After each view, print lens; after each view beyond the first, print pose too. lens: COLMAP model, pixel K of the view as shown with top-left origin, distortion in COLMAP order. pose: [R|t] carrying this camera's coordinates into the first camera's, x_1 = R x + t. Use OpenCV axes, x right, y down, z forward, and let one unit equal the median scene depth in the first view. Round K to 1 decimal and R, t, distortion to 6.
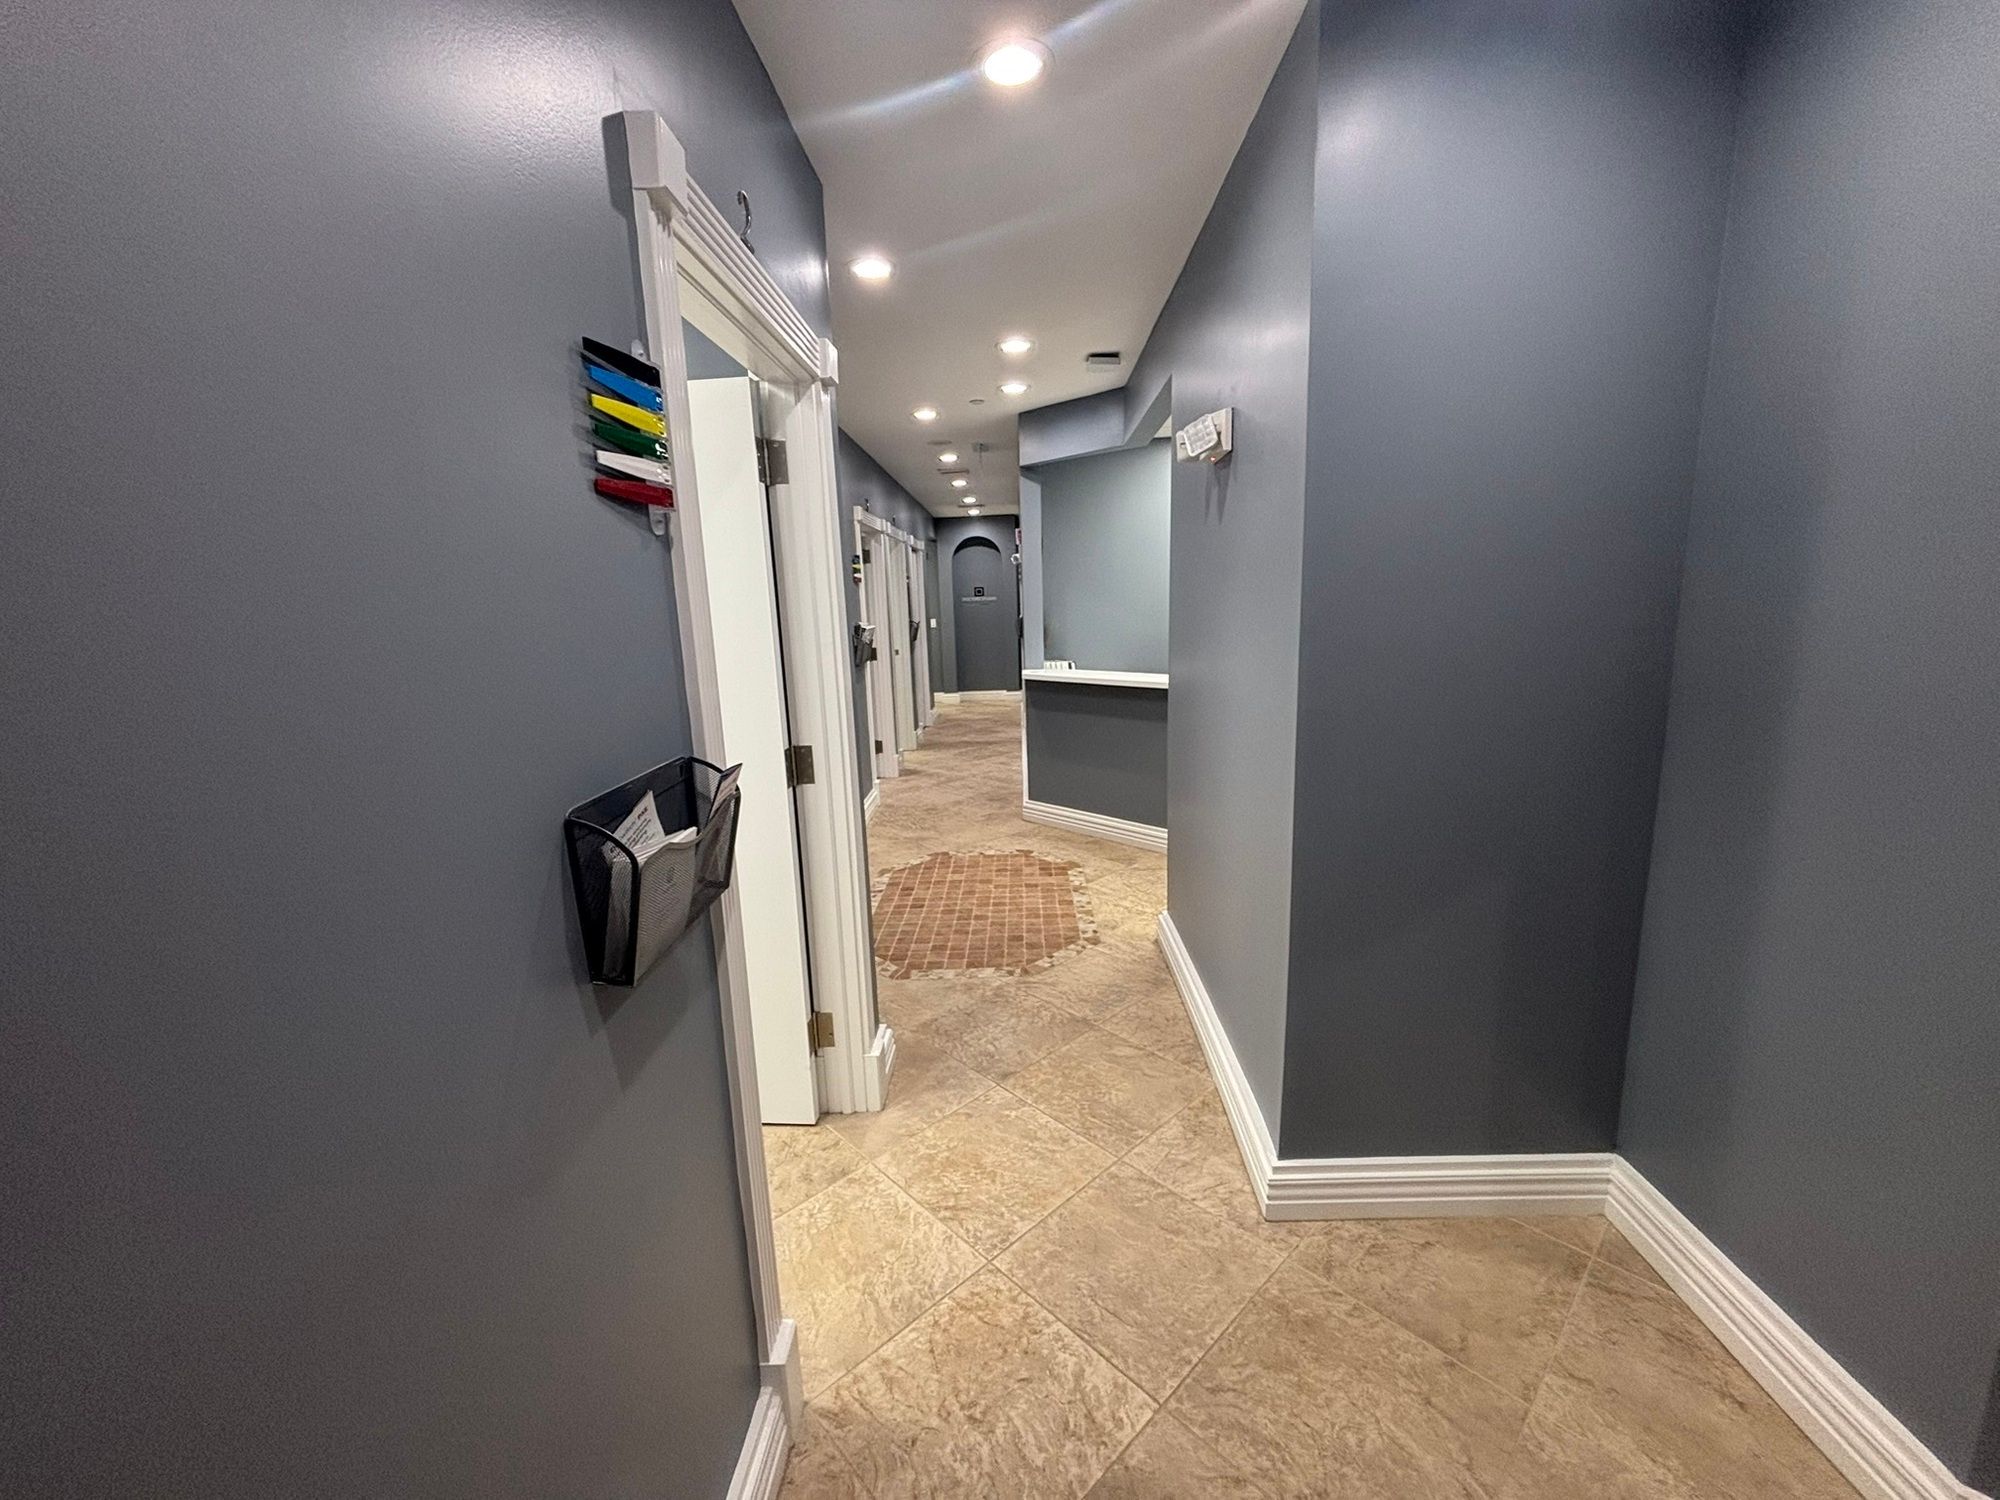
lens RADIAL K [[803.0, 0, 994.1], [0, 803.0, 749.9], [0, 0, 1]] dist [-0.000155, 0.000005]
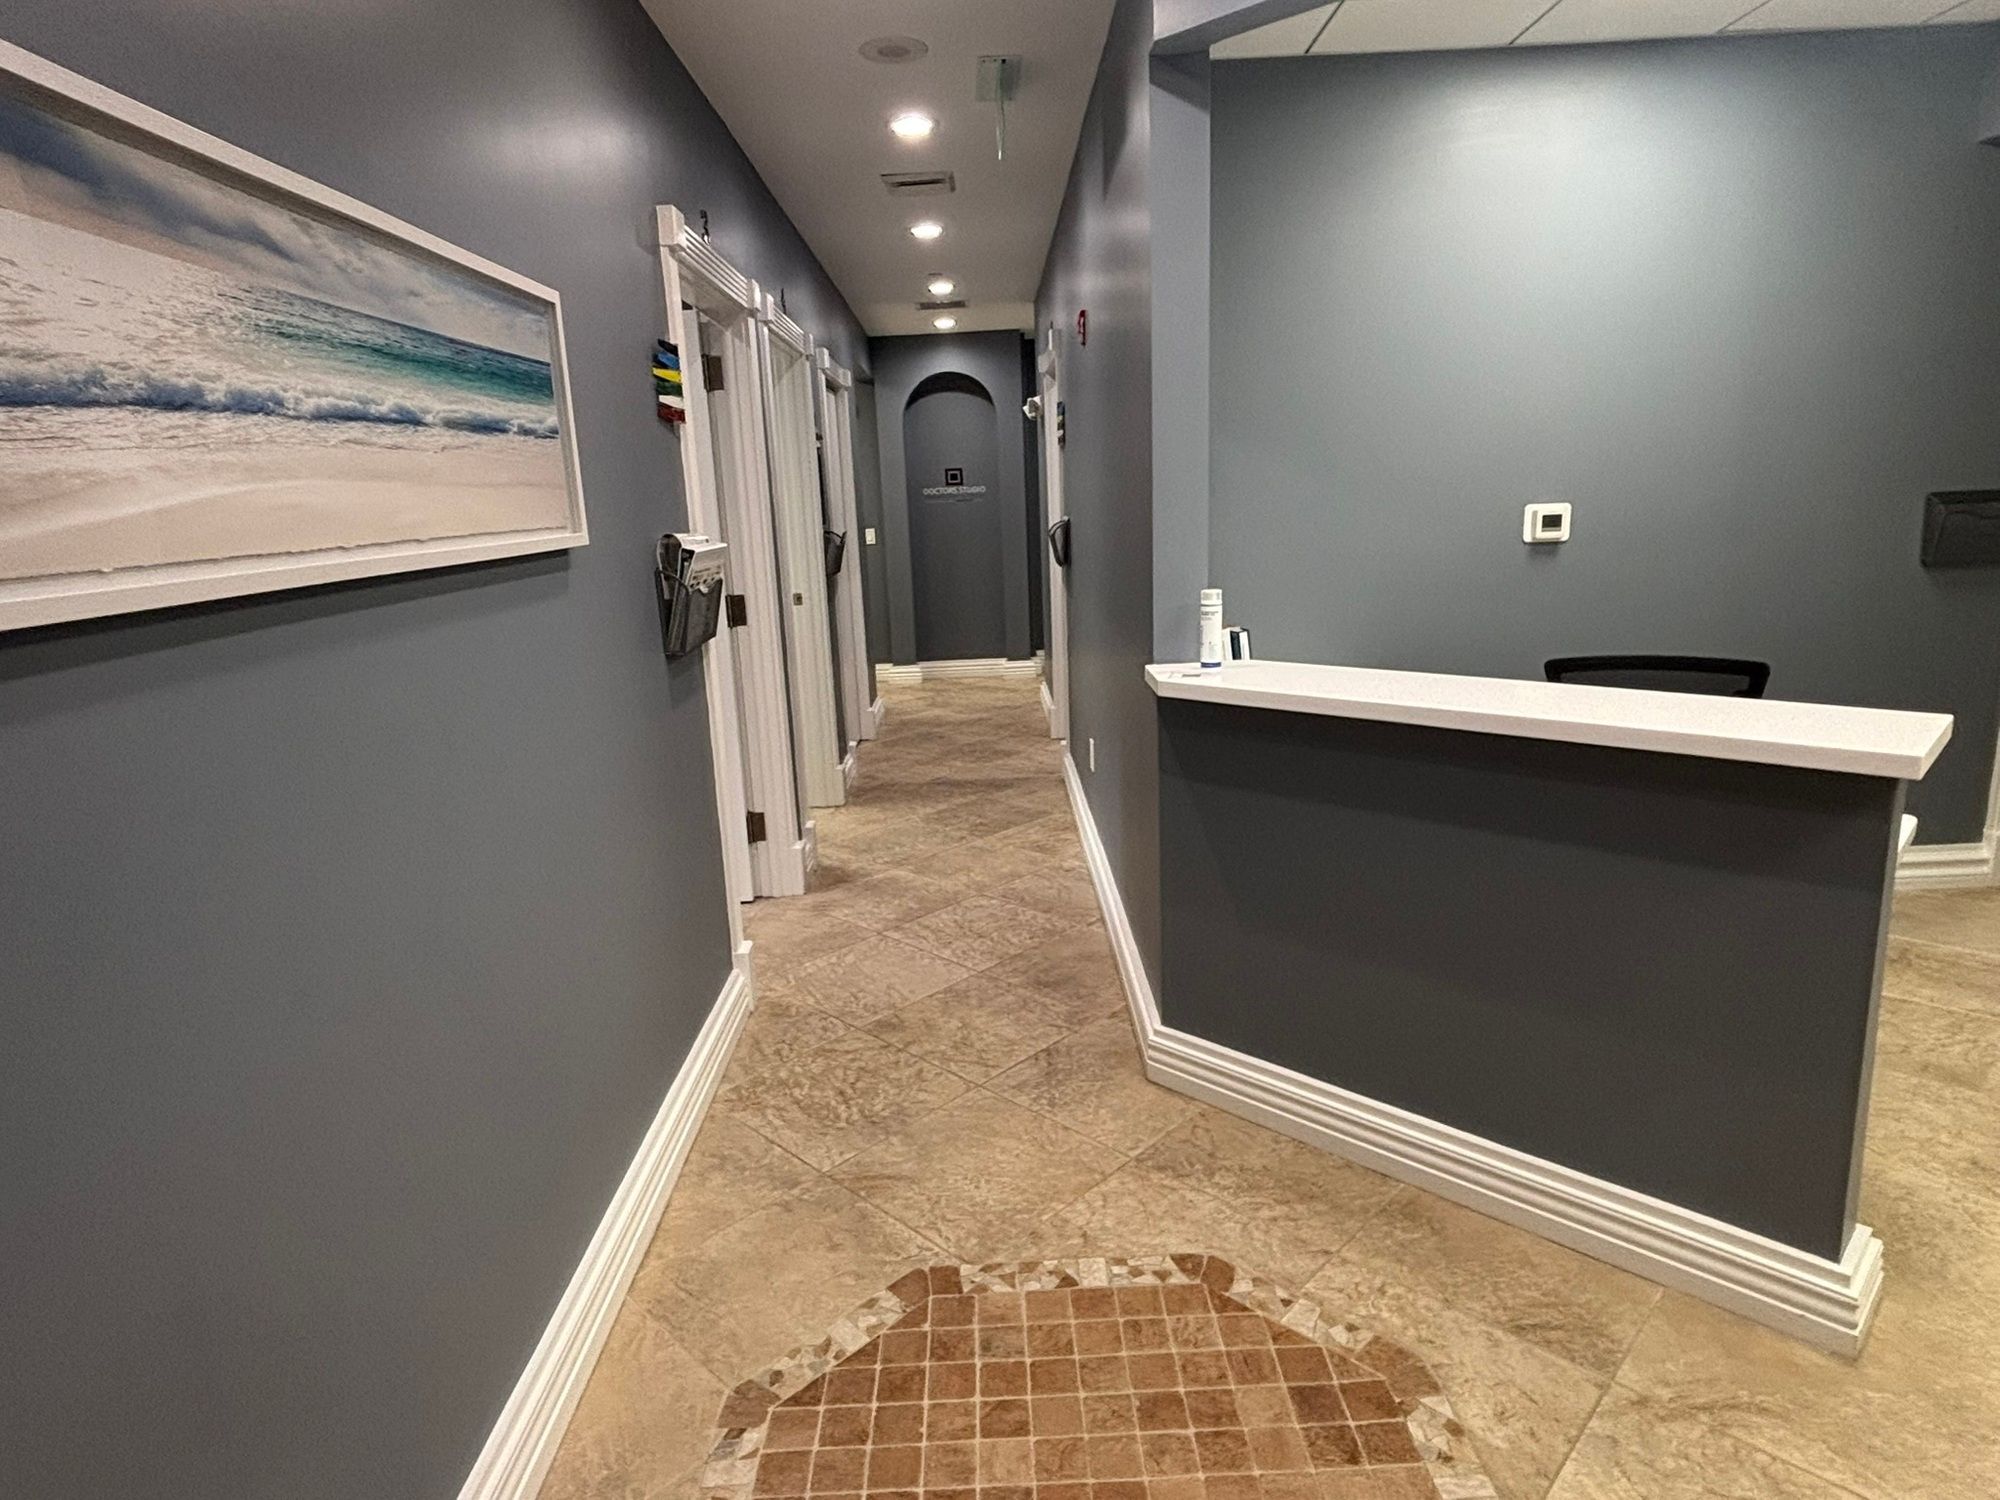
lens RADIAL K [[1133.9, 0, 1006.7], [0, 1133.9, 748.8], [0, 0, 1]] dist [-0.003875, -0.001058]
pose [[0.998763, -0.016737, 0.046823, -0.035538], [0.015404, 0.999470, 0.028688, -0.056205], [-0.047279, -0.027932, 0.998491, 0.365745]]
